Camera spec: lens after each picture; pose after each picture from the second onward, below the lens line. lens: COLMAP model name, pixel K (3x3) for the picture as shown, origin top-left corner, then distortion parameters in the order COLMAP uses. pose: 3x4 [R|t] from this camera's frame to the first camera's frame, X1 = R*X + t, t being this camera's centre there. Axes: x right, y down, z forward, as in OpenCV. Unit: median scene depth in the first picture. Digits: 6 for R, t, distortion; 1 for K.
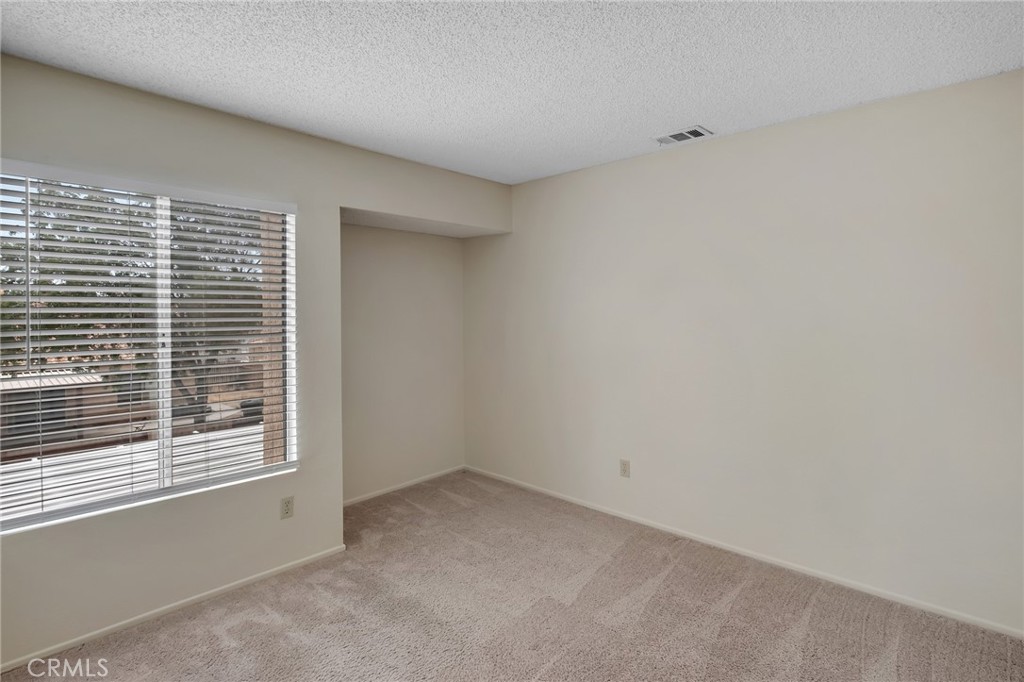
lens RADIAL K [[511.5, 0, 514.0], [0, 511.5, 306.7], [0, 0, 1]] dist [-0.004793, -0.000921]
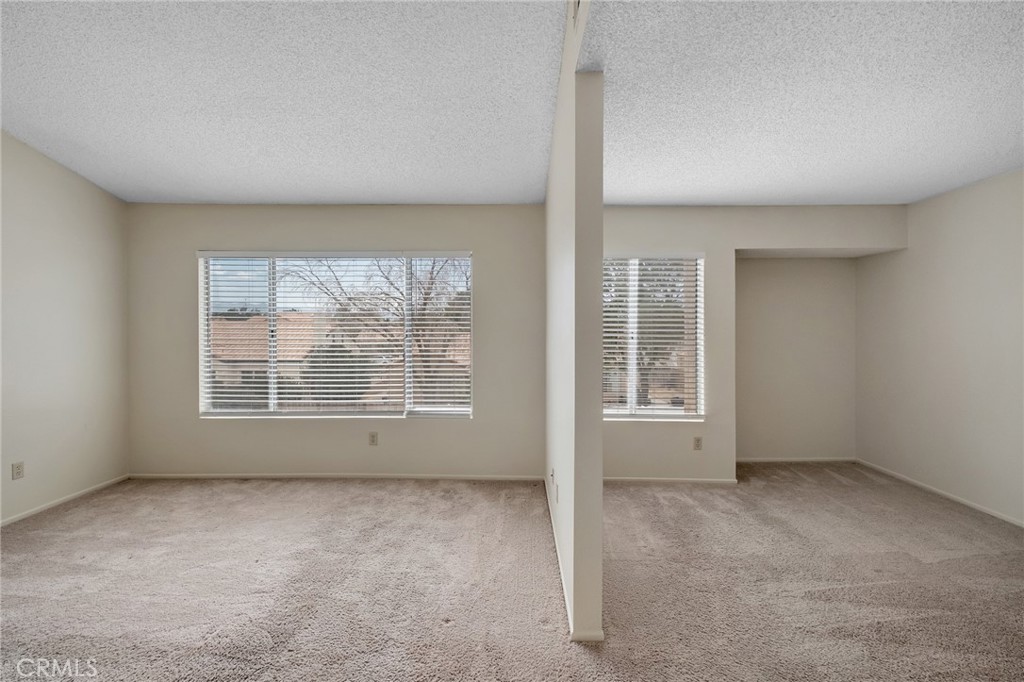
lens RADIAL K [[444.7, 0, 514.0], [0, 444.7, 329.0], [0, 0, 1]] dist [-0.003607, -0.001156]
pose [[0.672963, 0.005569, -0.739655, 0.190724], [-0.000753, 0.999976, 0.006844, 0.027582], [0.739676, -0.004049, 0.672951, -0.351233]]
